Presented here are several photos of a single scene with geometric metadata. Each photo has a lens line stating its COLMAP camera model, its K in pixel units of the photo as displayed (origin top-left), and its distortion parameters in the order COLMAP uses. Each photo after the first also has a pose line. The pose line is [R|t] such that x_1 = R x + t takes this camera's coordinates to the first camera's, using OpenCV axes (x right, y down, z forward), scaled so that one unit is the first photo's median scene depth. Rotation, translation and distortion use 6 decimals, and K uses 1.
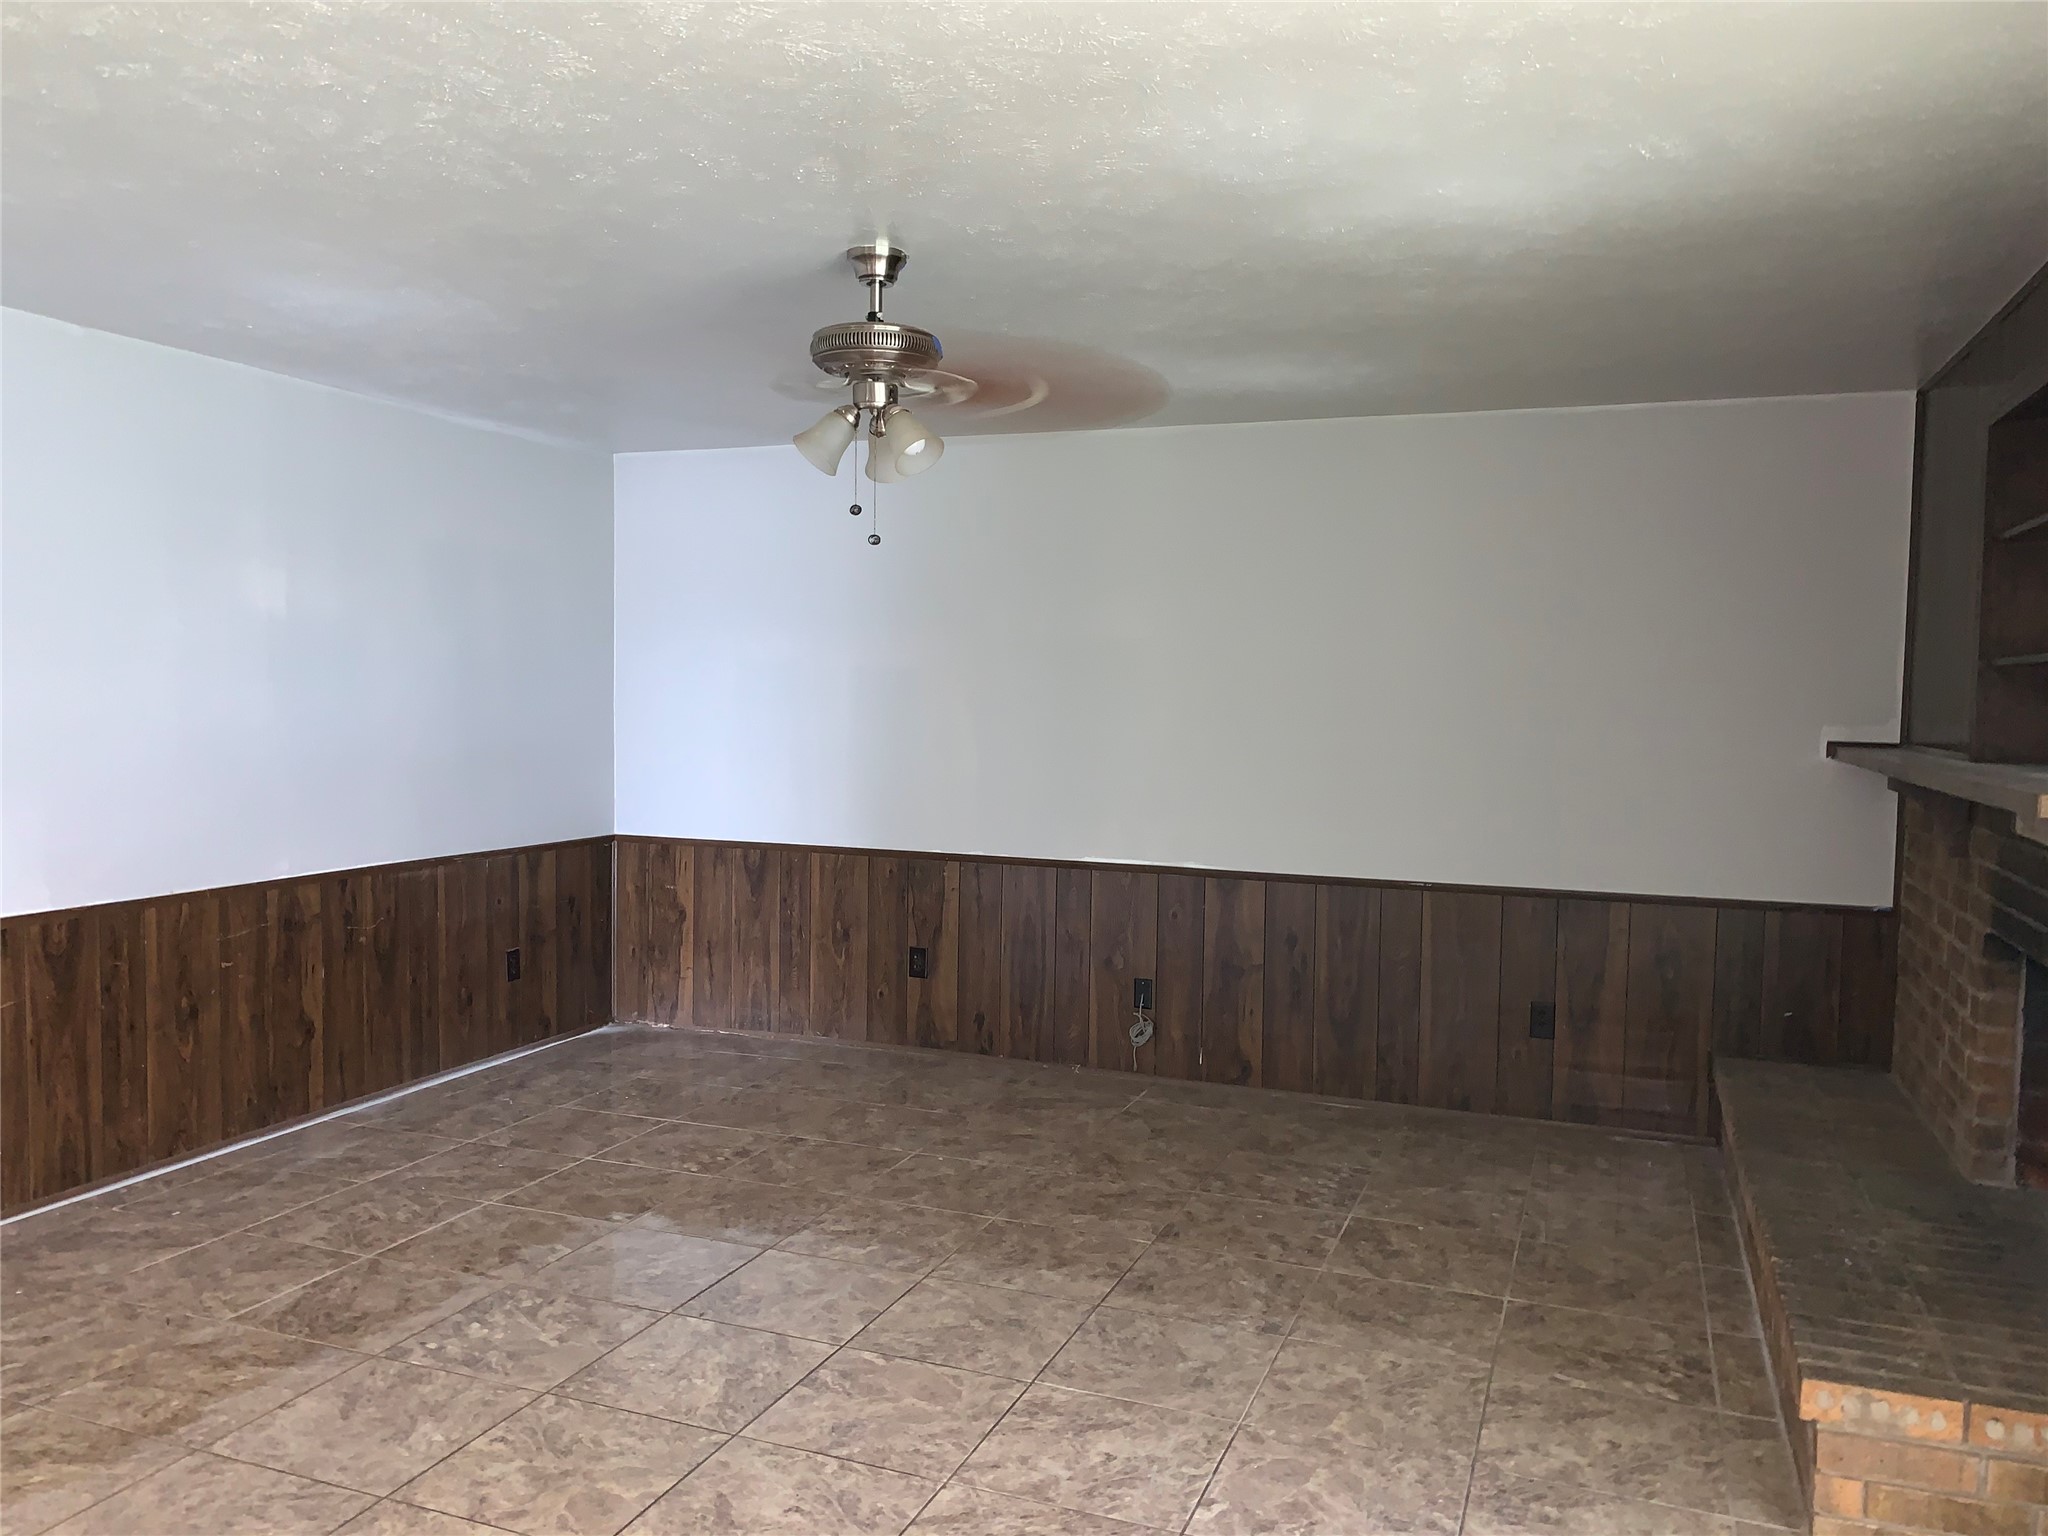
lens RADIAL K [[1584.1, 0, 1024.0], [0, 1584.1, 768.0], [0, 0, 1]] dist [0.026116, 0.007550]
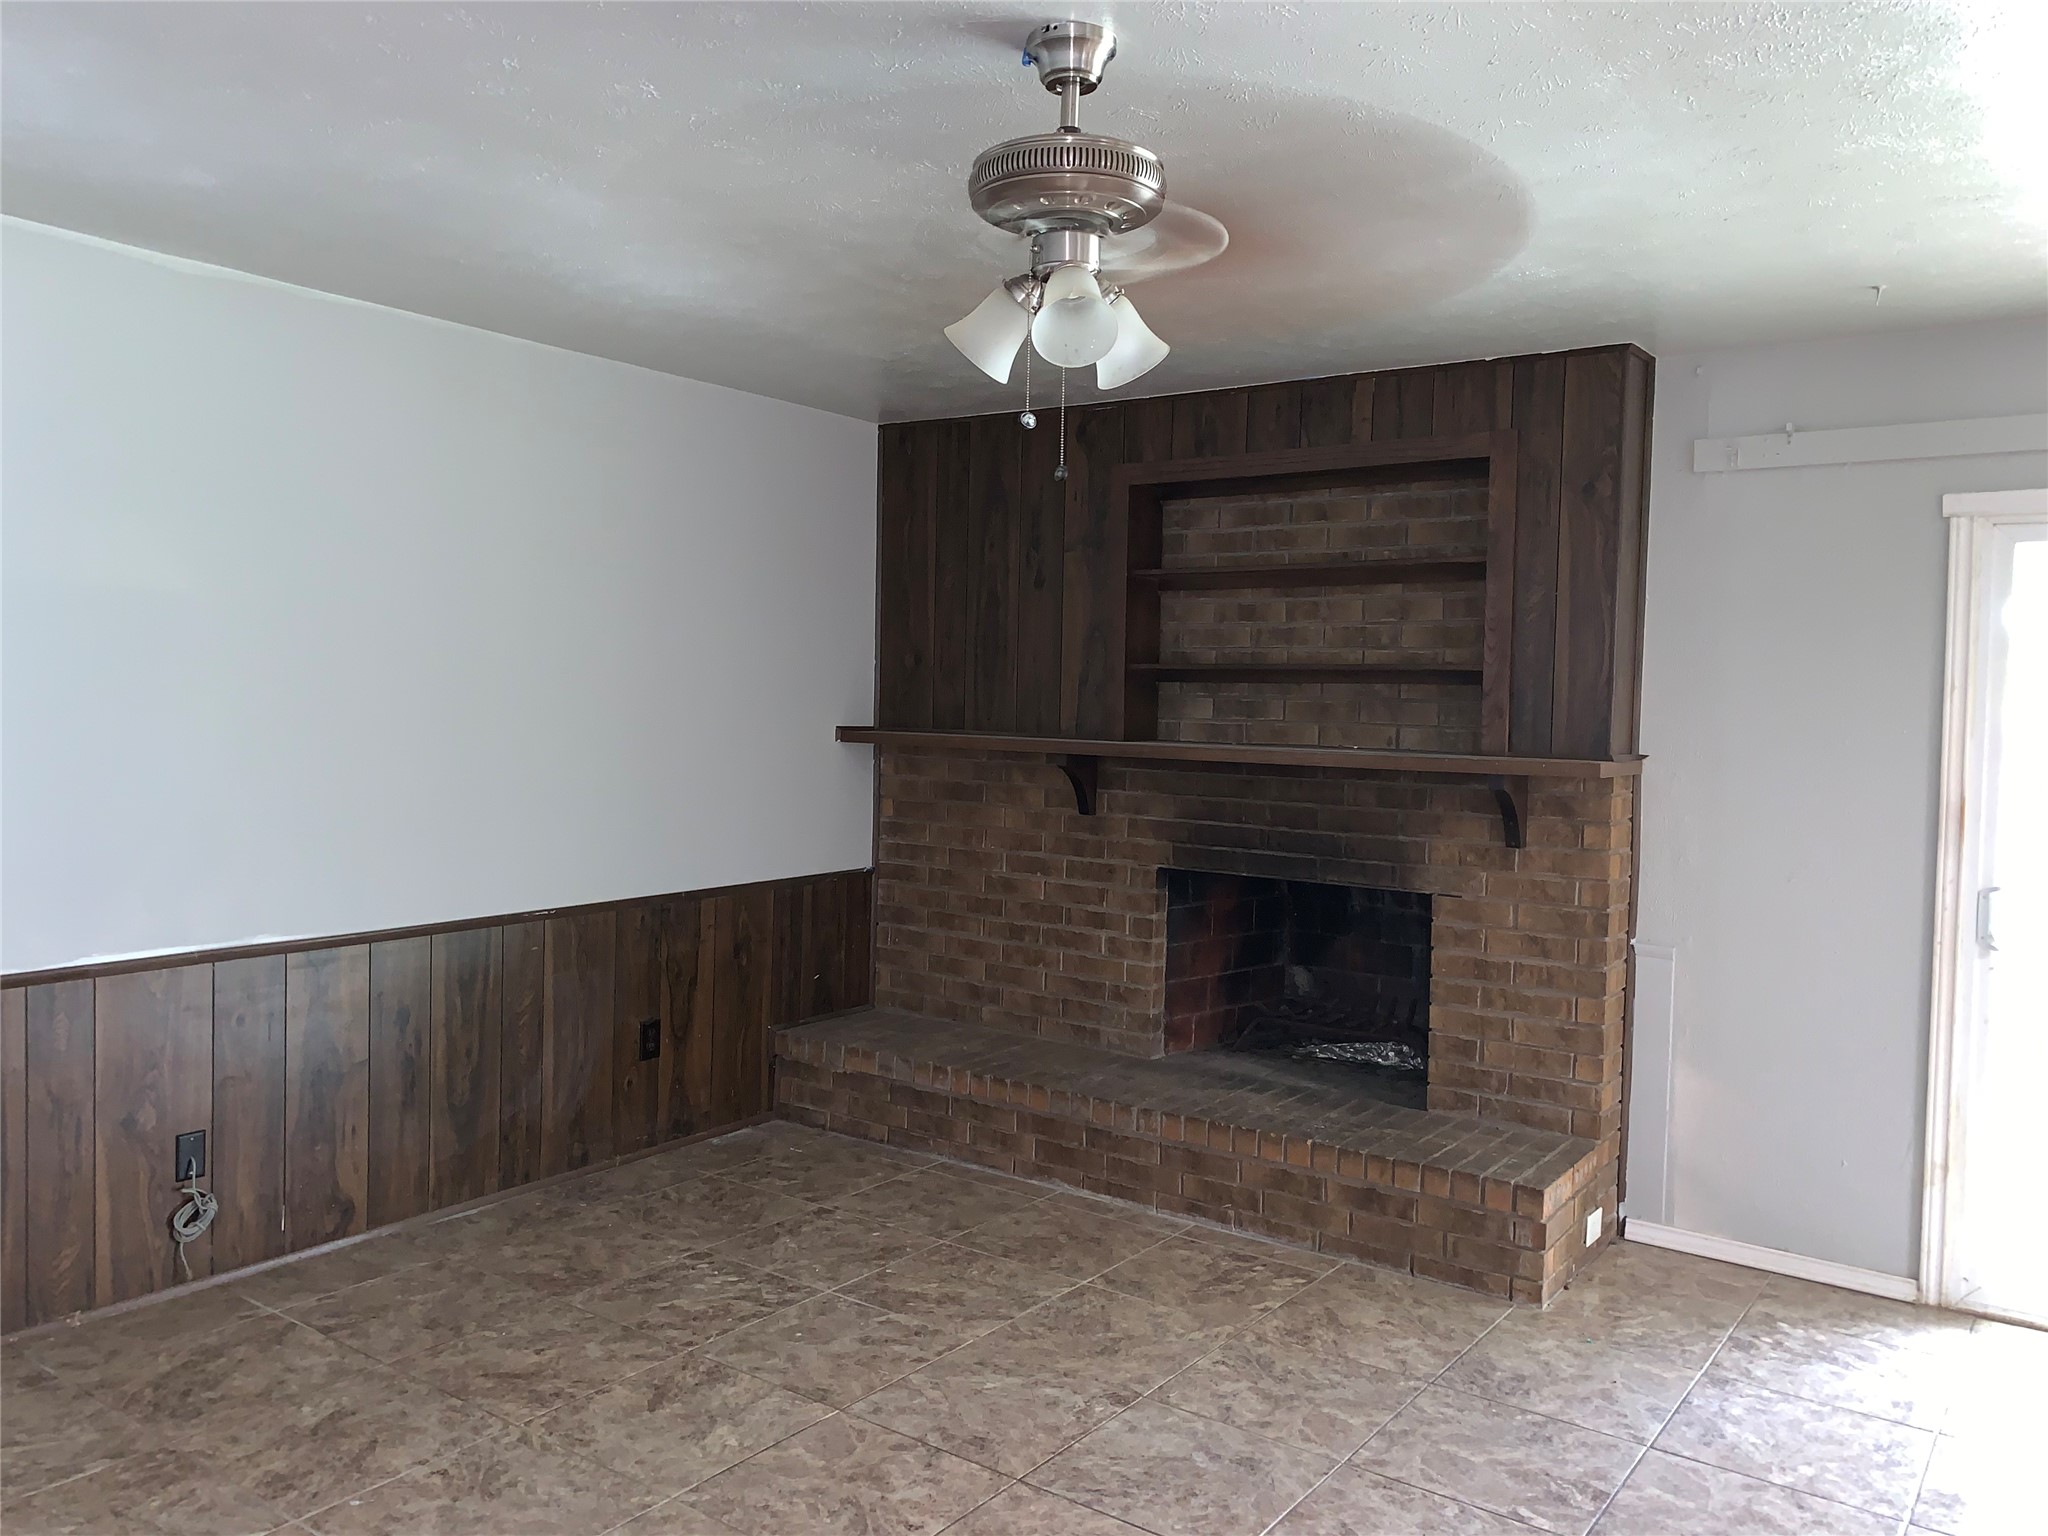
lens RADIAL K [[1584.1, 0, 1024.0], [0, 1584.1, 768.0], [0, 0, 1]] dist [0.026116, 0.007550]
pose [[0.251236, -0.061213, 0.965988, -0.619344], [0.031575, 0.997985, 0.055028, -0.050444], [-0.967411, 0.016676, 0.252662, 0.710530]]
